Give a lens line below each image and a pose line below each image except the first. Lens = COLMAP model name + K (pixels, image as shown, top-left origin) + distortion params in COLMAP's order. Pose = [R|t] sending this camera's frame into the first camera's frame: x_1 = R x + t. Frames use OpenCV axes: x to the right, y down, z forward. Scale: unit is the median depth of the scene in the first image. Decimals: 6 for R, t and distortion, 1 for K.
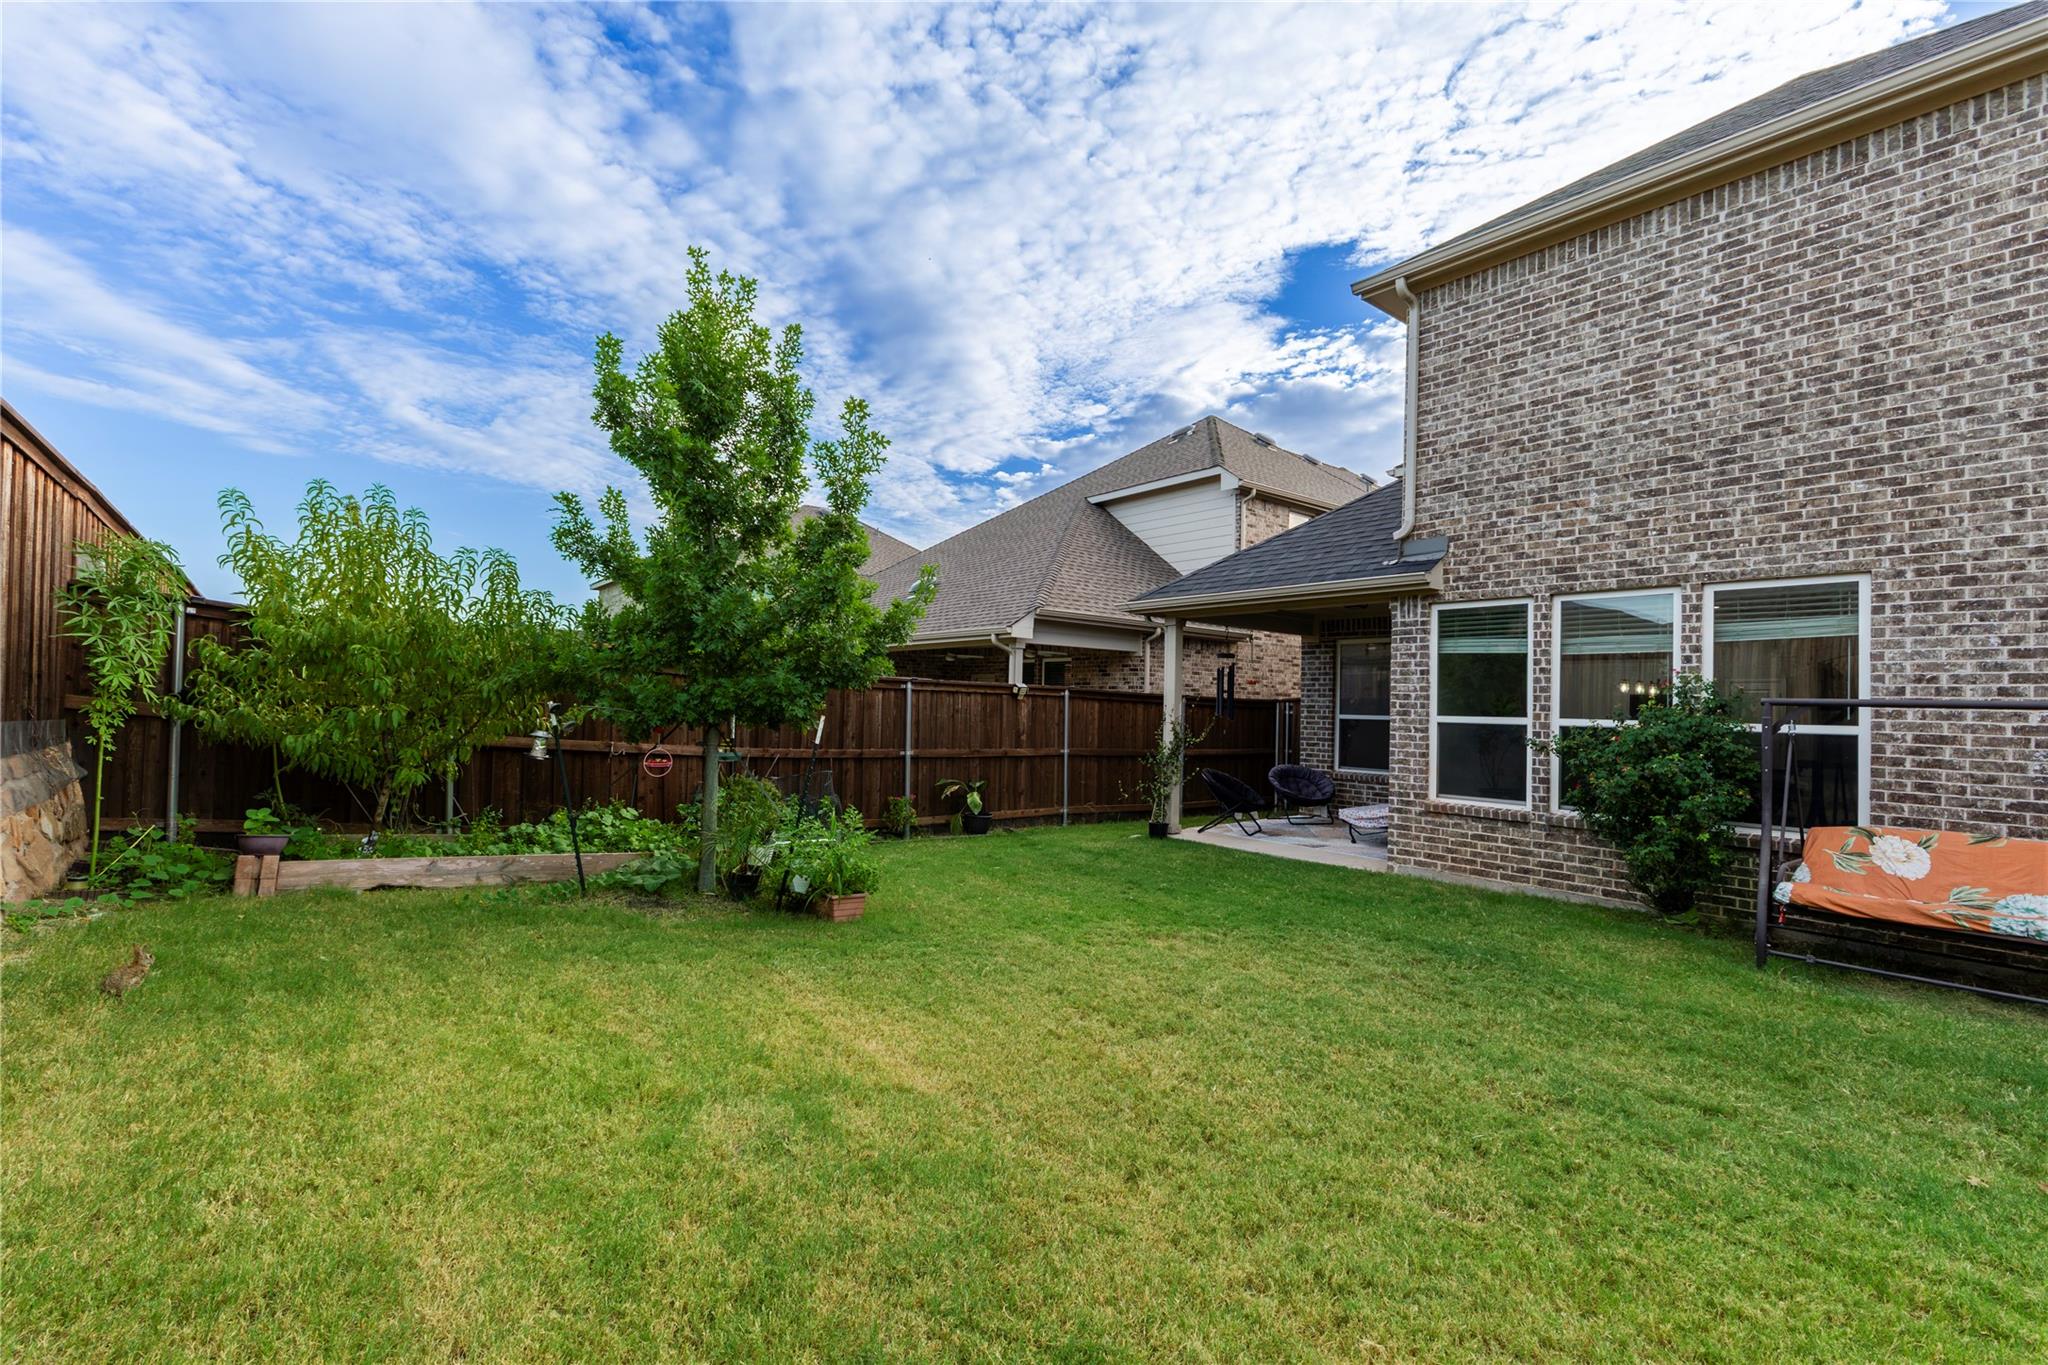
lens RADIAL K [[887.7, 0, 1037.0], [0, 887.7, 689.7], [0, 0, 1]] dist [-0.001494, 0.001122]
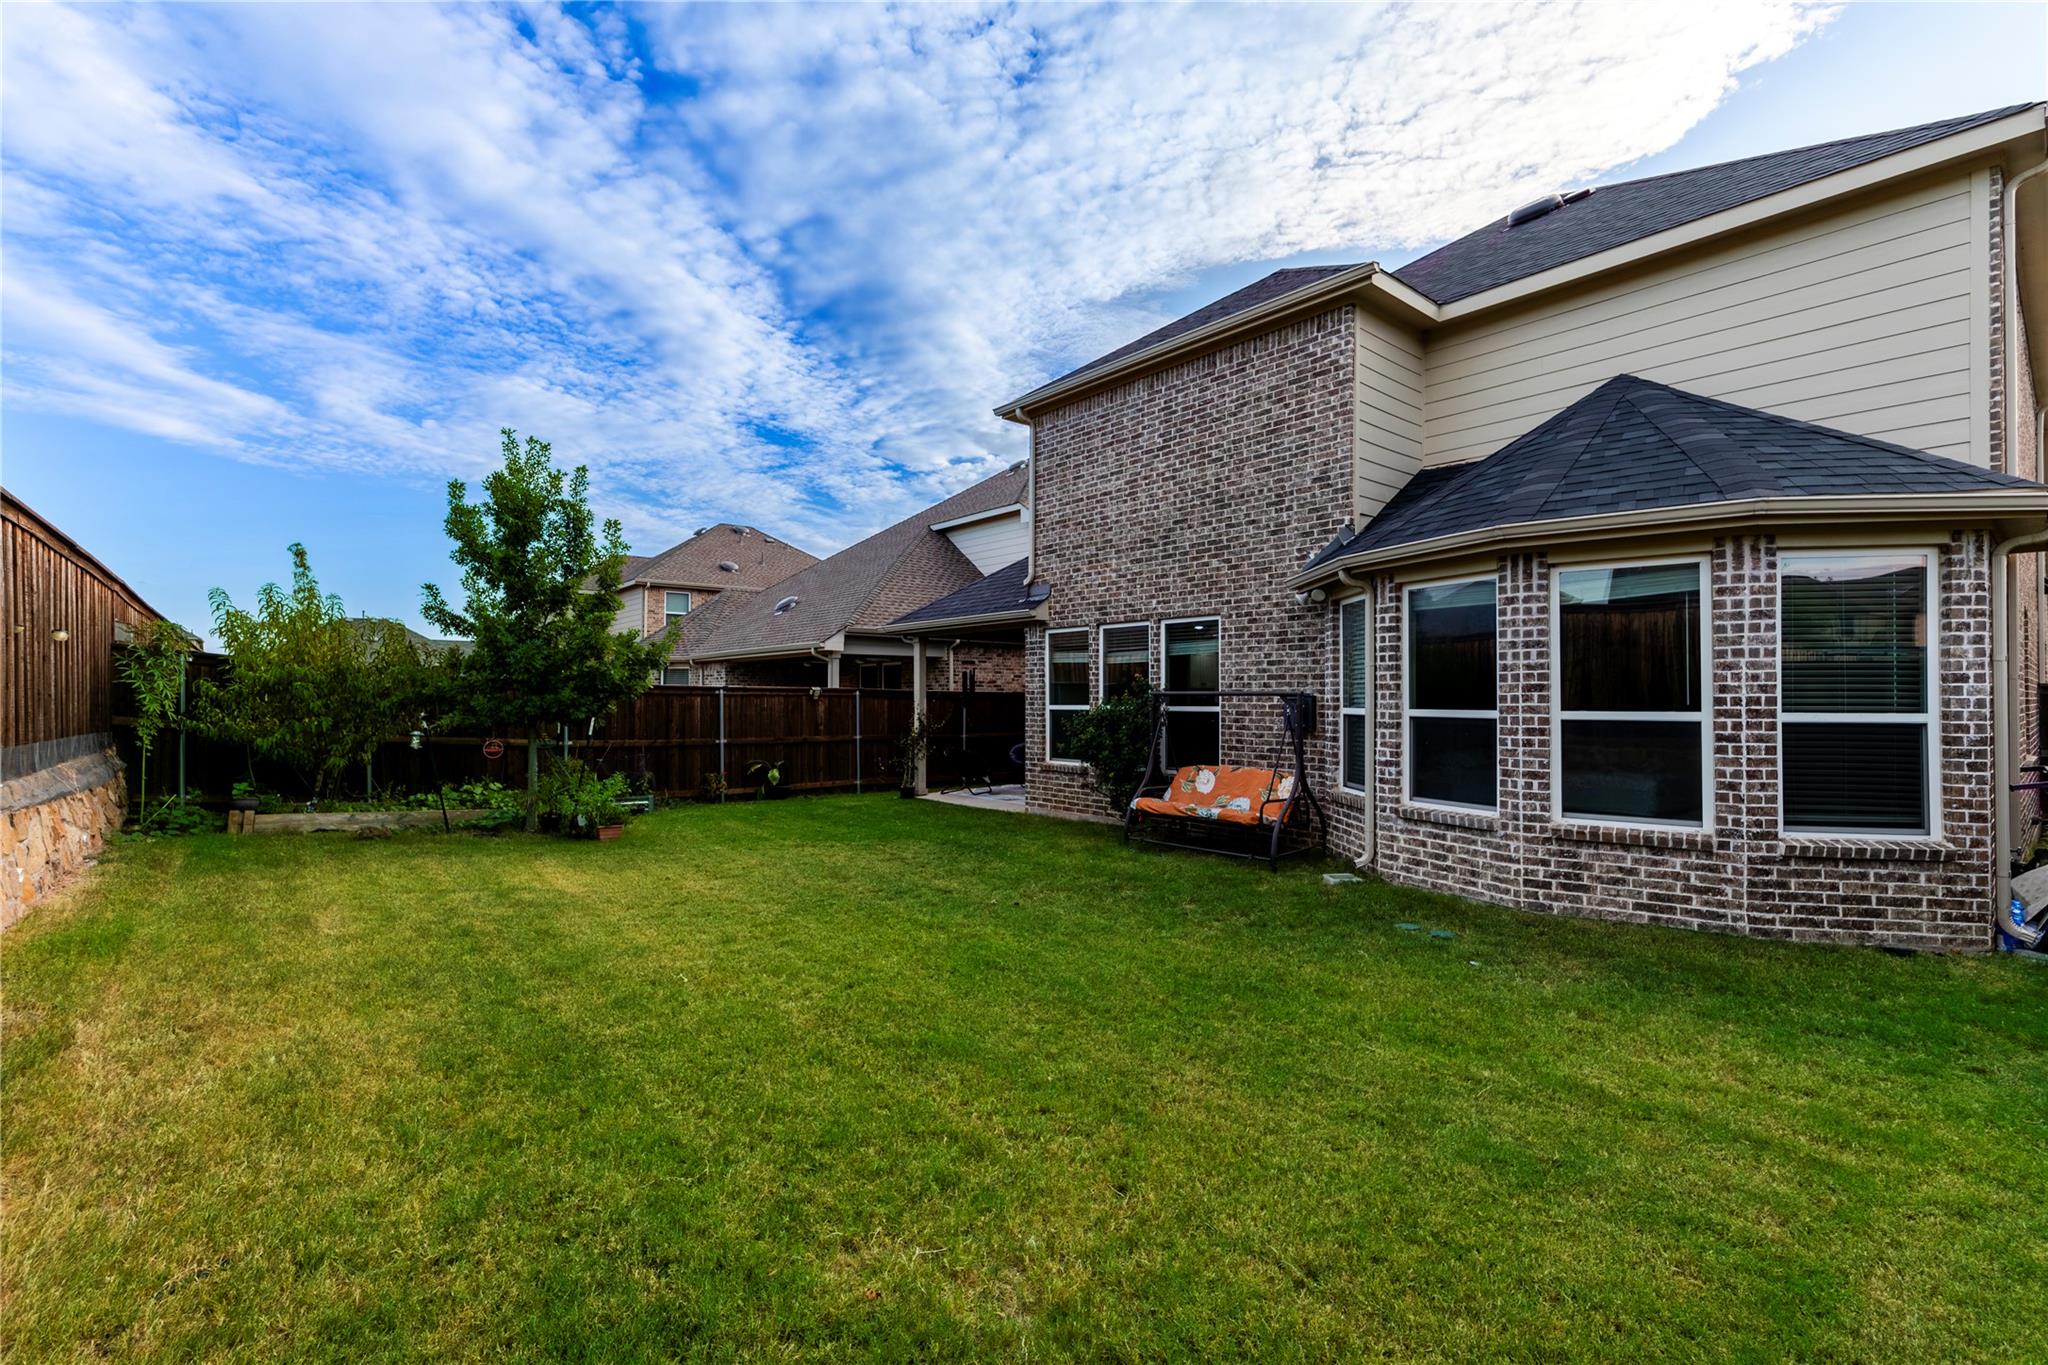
lens RADIAL K [[880.8, 0, 1026.6], [0, 880.8, 683.7], [0, 0, 1]] dist [0.000765, 0.000761]
pose [[0.999345, -0.026139, 0.025045, 0.482319], [0.026055, 0.999654, 0.003675, -0.015946], [-0.025133, -0.003020, 0.999680, -0.595894]]
